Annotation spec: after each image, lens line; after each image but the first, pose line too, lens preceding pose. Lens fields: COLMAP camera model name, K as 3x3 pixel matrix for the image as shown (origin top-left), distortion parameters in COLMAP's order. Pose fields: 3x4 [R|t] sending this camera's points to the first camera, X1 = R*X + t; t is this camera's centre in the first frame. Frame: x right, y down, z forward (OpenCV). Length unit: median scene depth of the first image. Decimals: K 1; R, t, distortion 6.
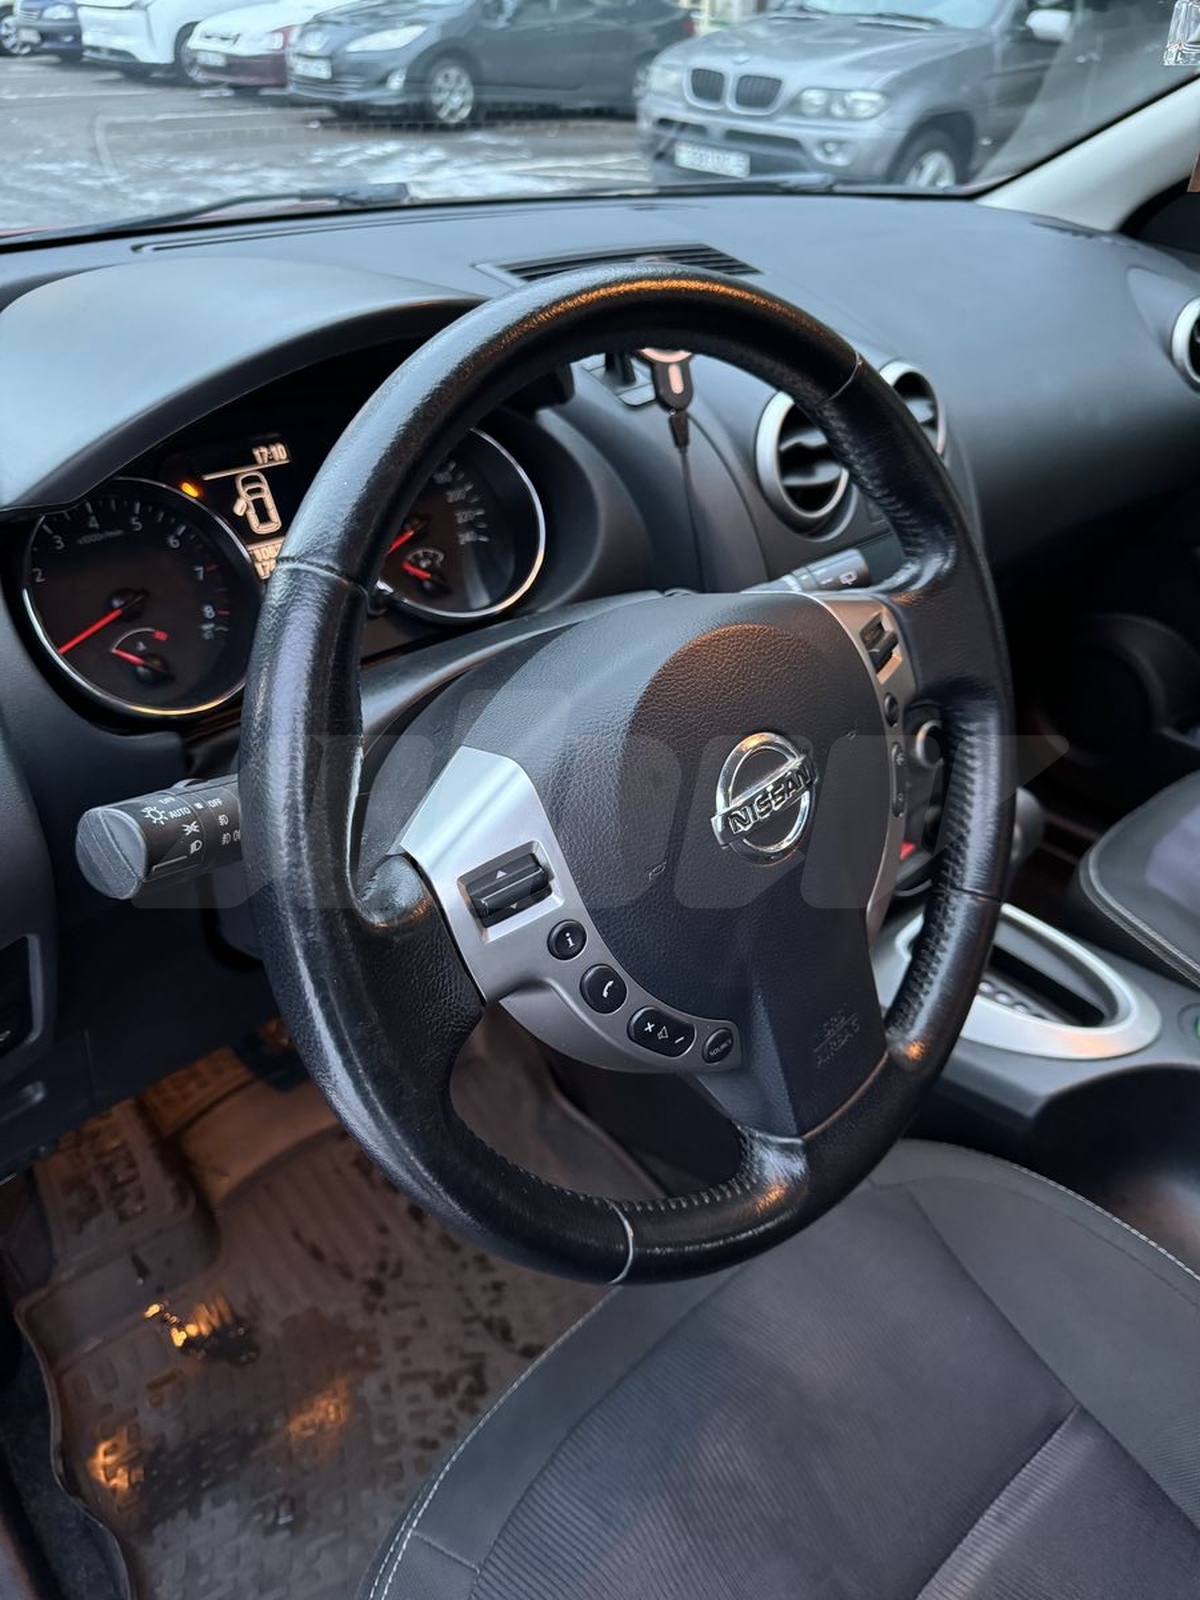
lens RADIAL K [[1129.5, 0, 600.0], [0, 1129.5, 800.0], [0, 0, 1]] dist [0.017525, -0.025754]
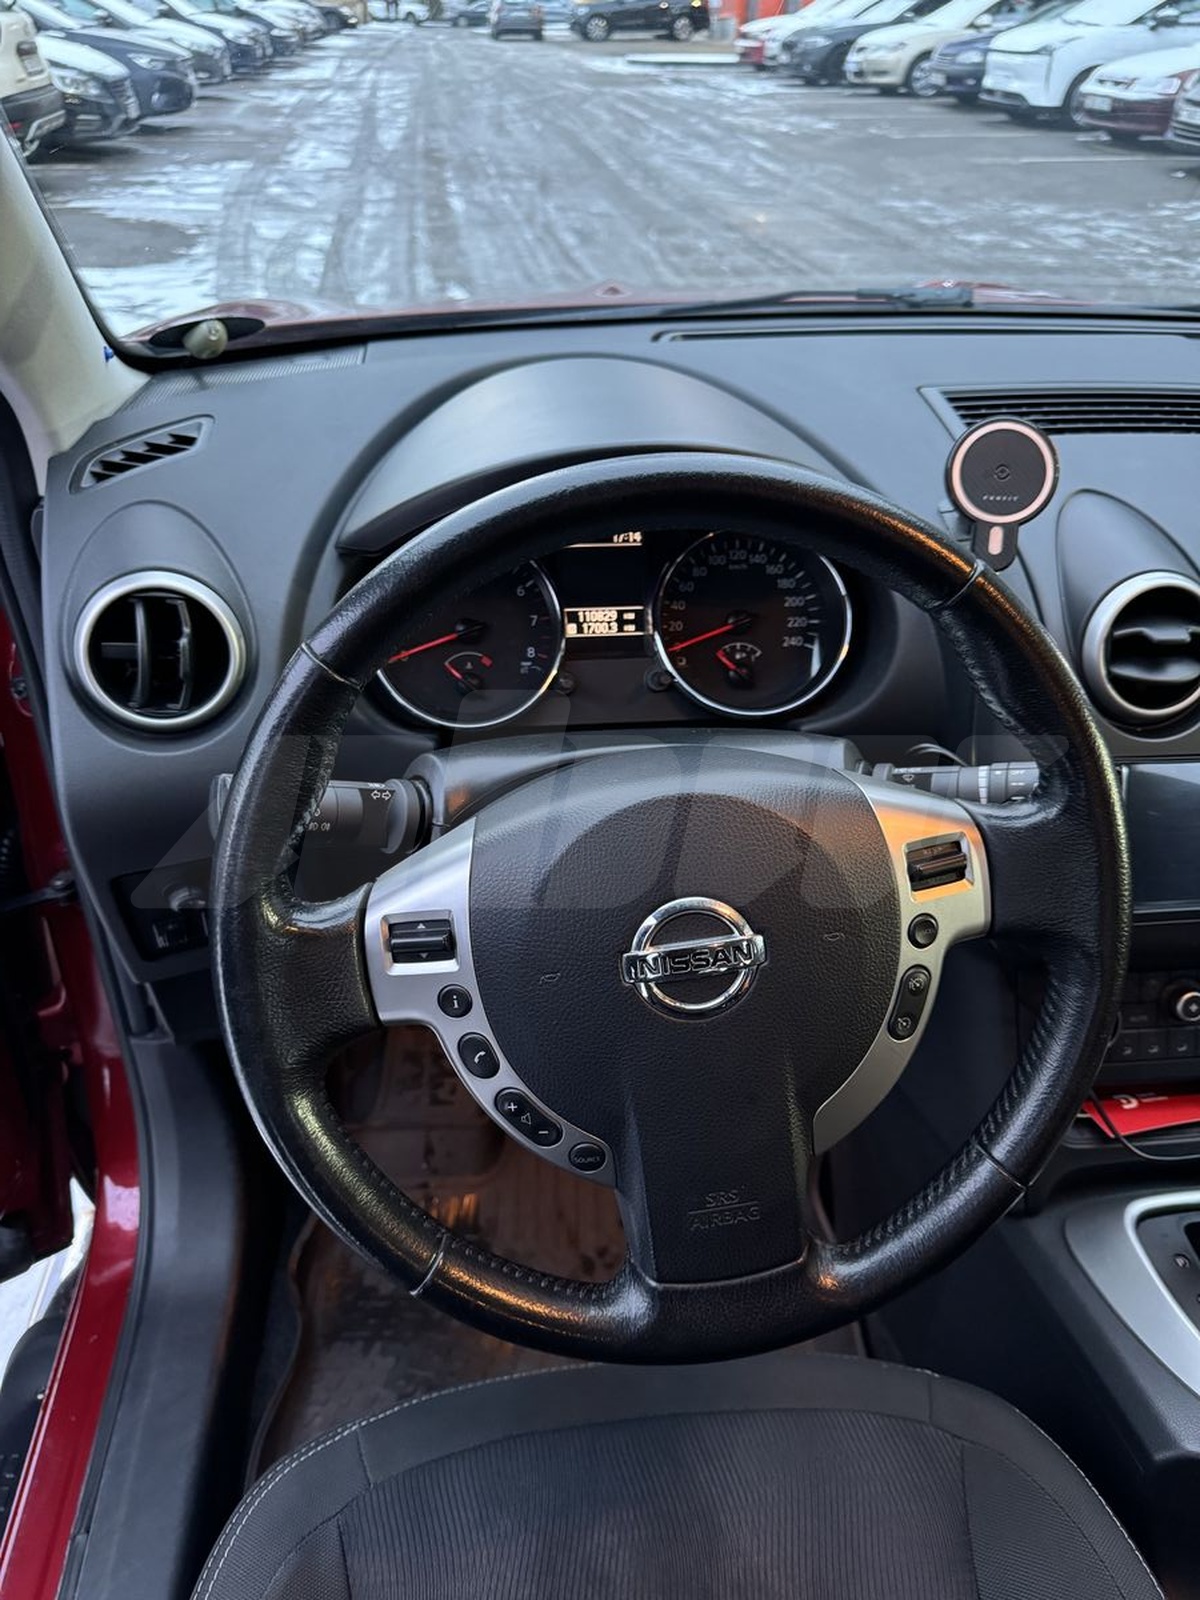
lens RADIAL K [[1129.5, 0, 600.0], [0, 1129.5, 800.0], [0, 0, 1]] dist [0.017525, -0.025754]
pose [[0.801434, 0.311032, -0.510845, 0.332935], [-0.324852, 0.943539, 0.064840, -0.105852], [0.502170, 0.113984, 0.857224, 0.021905]]
